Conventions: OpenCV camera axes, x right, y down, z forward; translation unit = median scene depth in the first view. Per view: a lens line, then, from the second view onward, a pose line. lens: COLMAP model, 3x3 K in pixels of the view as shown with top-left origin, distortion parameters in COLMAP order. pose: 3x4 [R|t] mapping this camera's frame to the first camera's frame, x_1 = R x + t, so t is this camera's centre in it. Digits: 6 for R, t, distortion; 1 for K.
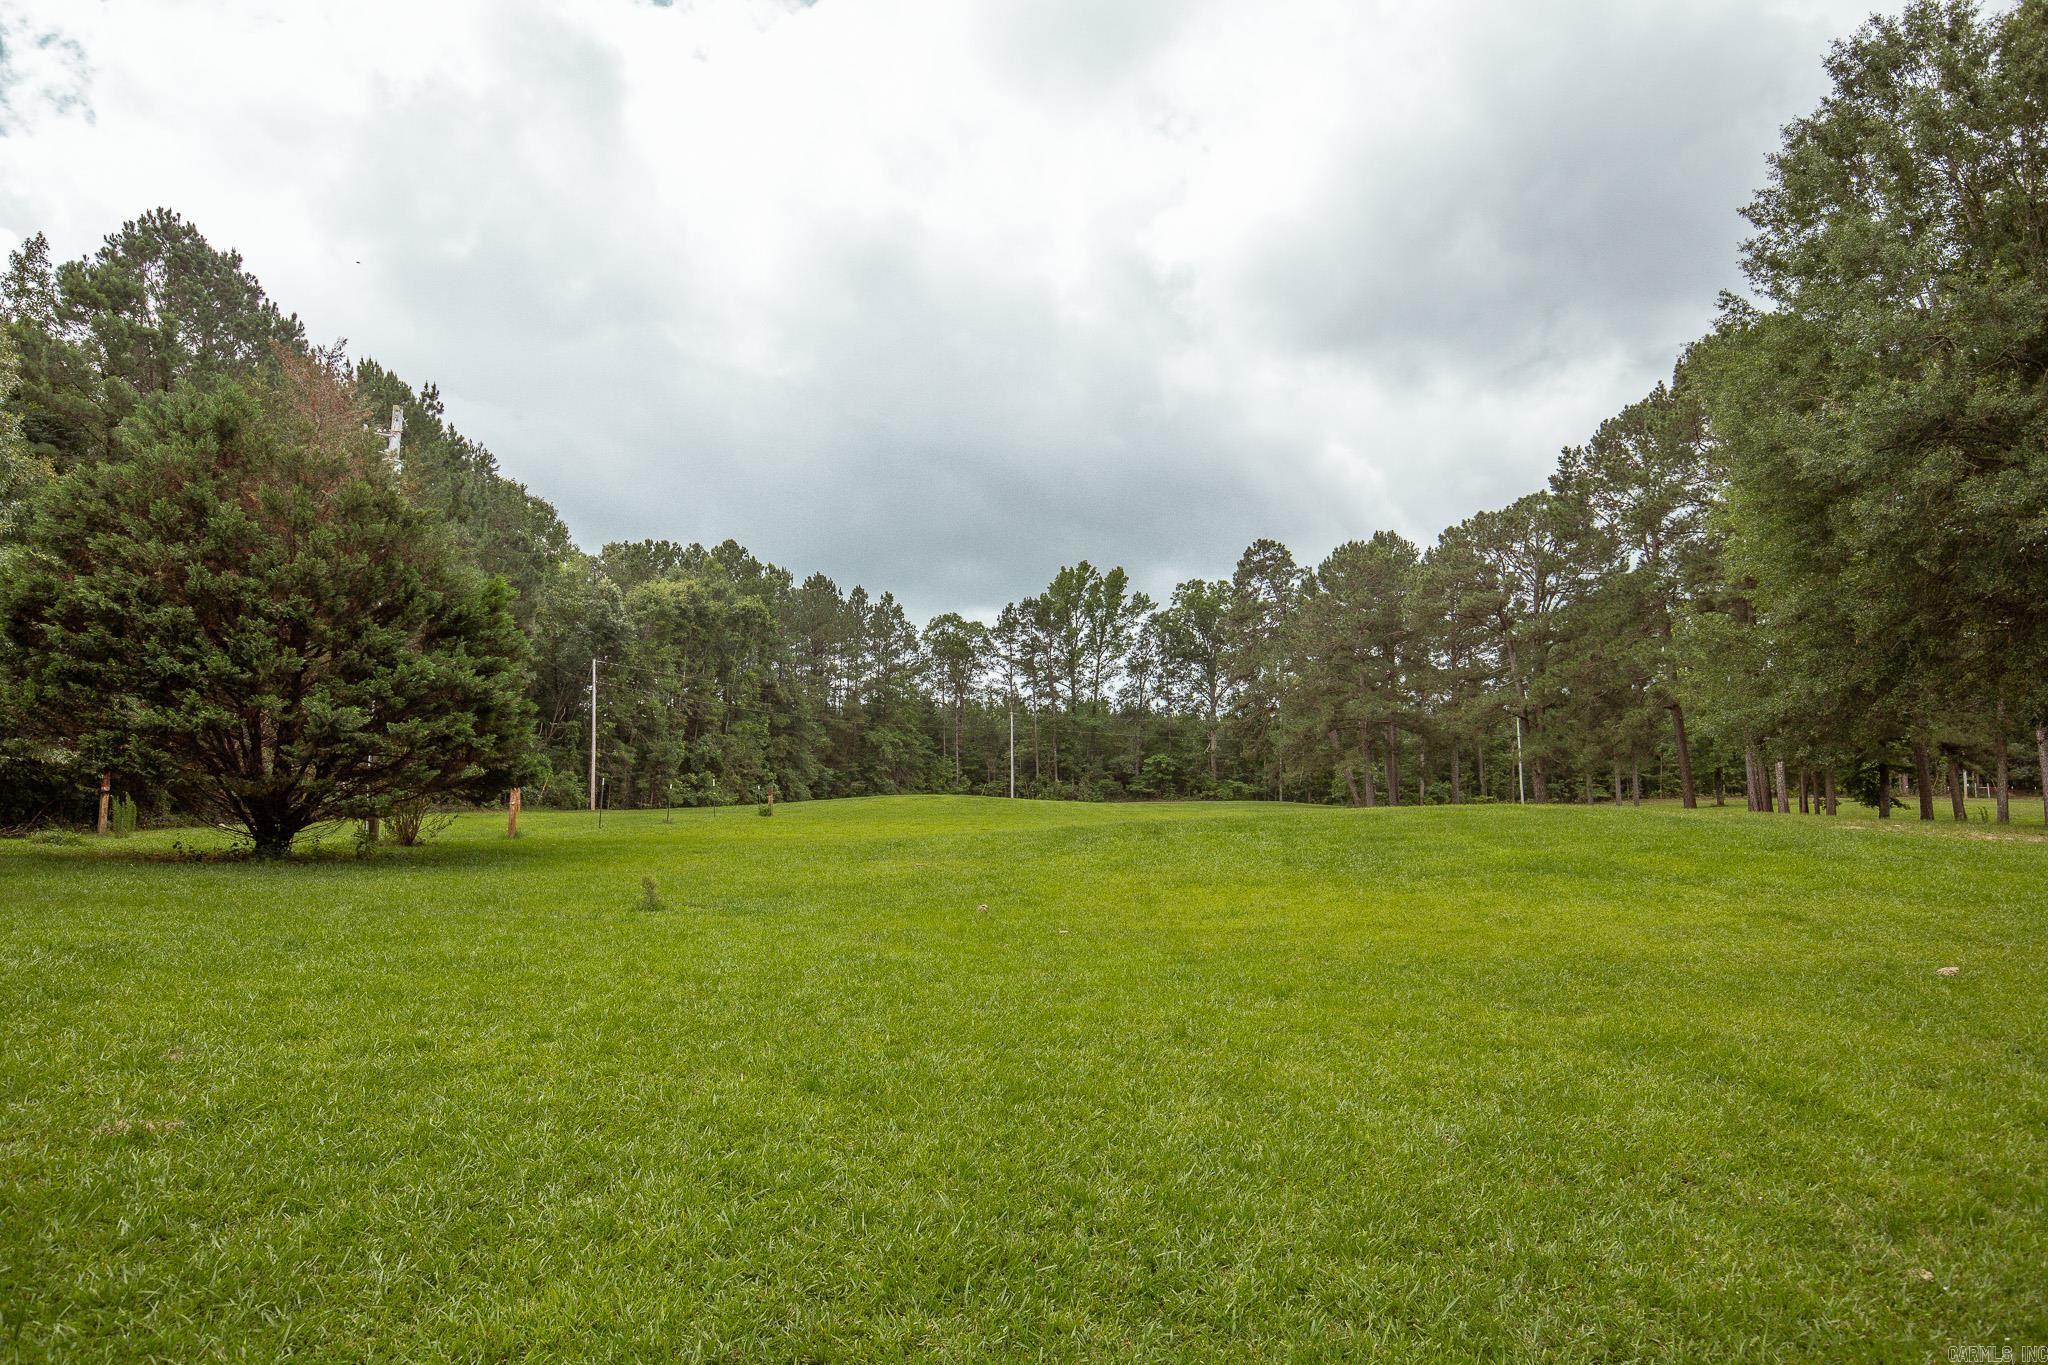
lens RADIAL K [[1222.1, 0, 1014.2], [0, 1222.1, 691.2], [0, 0, 1]] dist [0.002795, 0.004149]
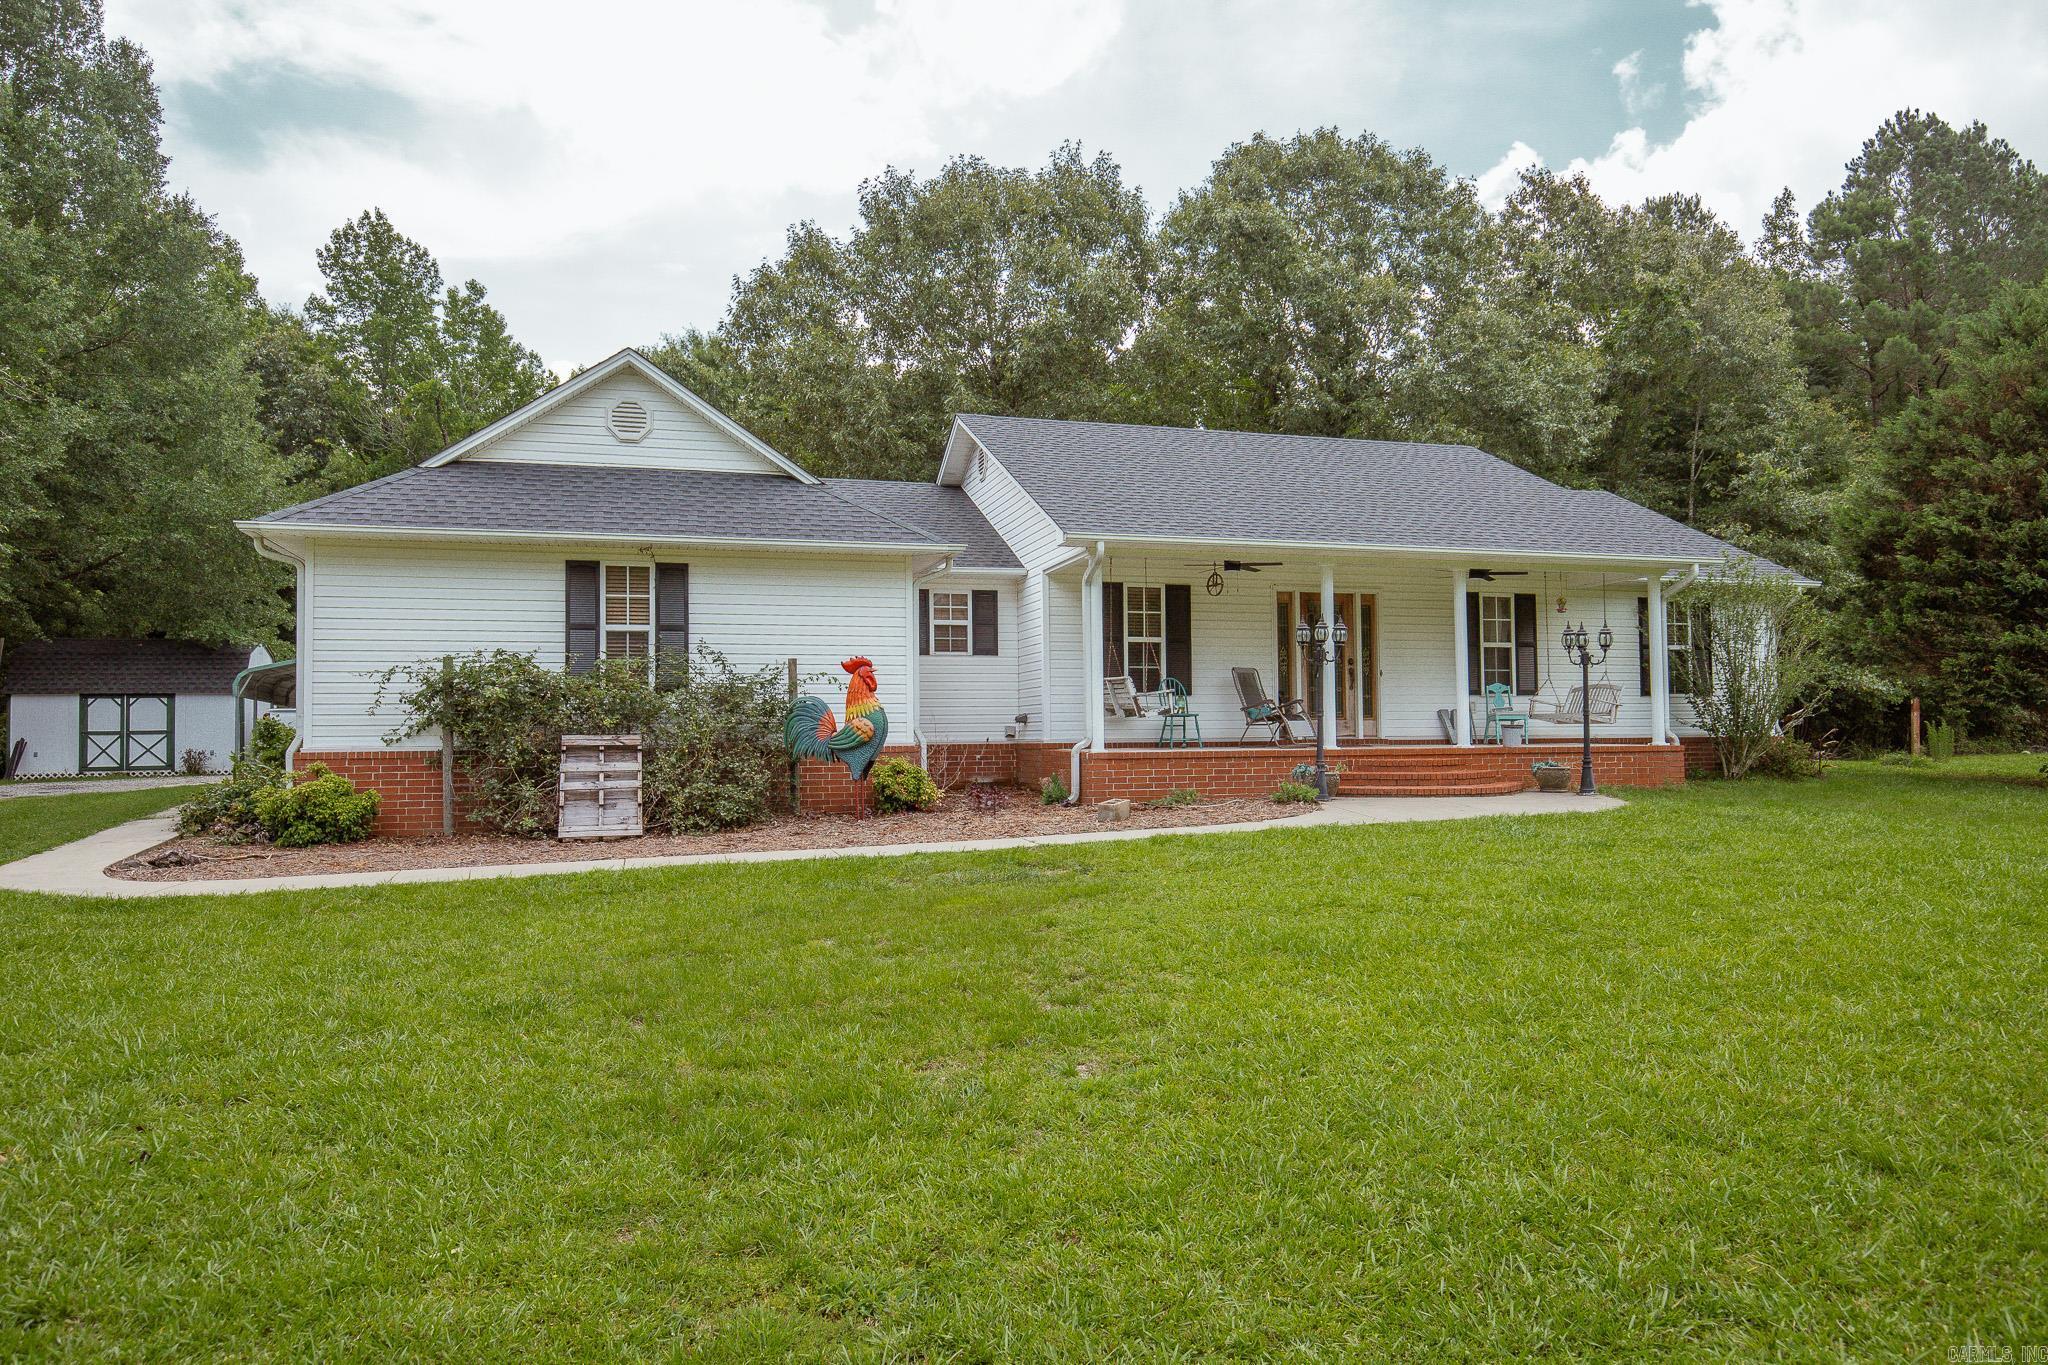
lens RADIAL K [[1295.6, 0, 1033.8], [0, 1295.6, 711.3], [0, 0, 1]] dist [-0.006817, -0.000384]
pose [[0.364983, -0.020968, -0.930778, -0.012069], [0.091798, 0.995685, 0.013567, -0.001919], [0.926478, -0.090395, 0.365333, -0.037697]]
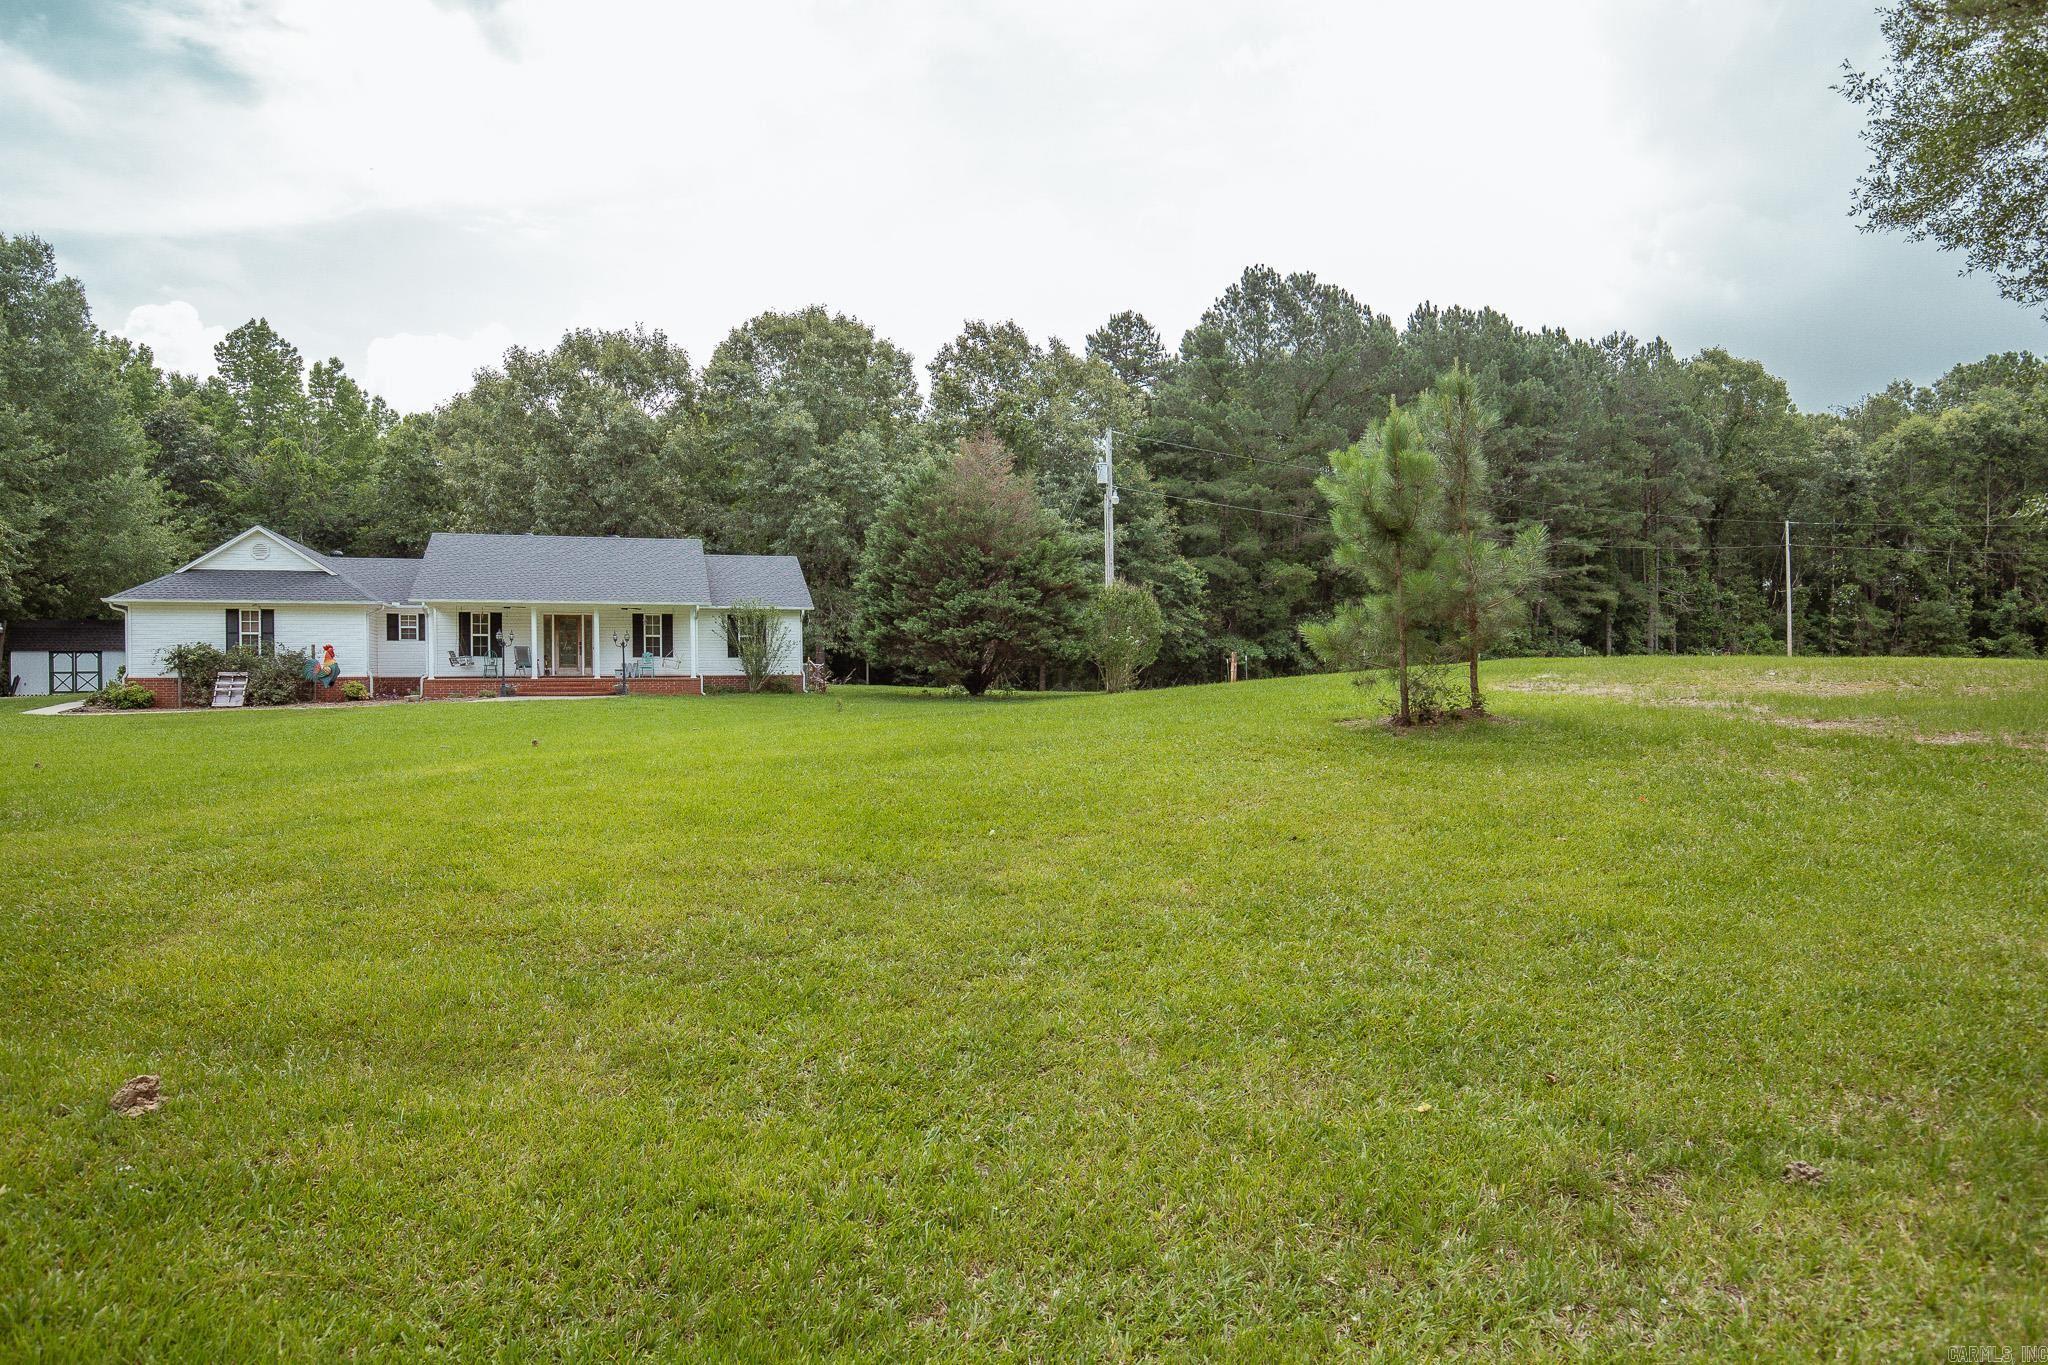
lens RADIAL K [[1333.1, 0, 1003.7], [0, 1333.1, 664.8], [0, 0, 1]] dist [0.054693, -0.005586]
pose [[0.337735, -0.014571, -0.941129, 0.625295], [0.089671, 0.995830, 0.016762, 0.021825], [0.936960, -0.090053, 0.337633, 0.135259]]
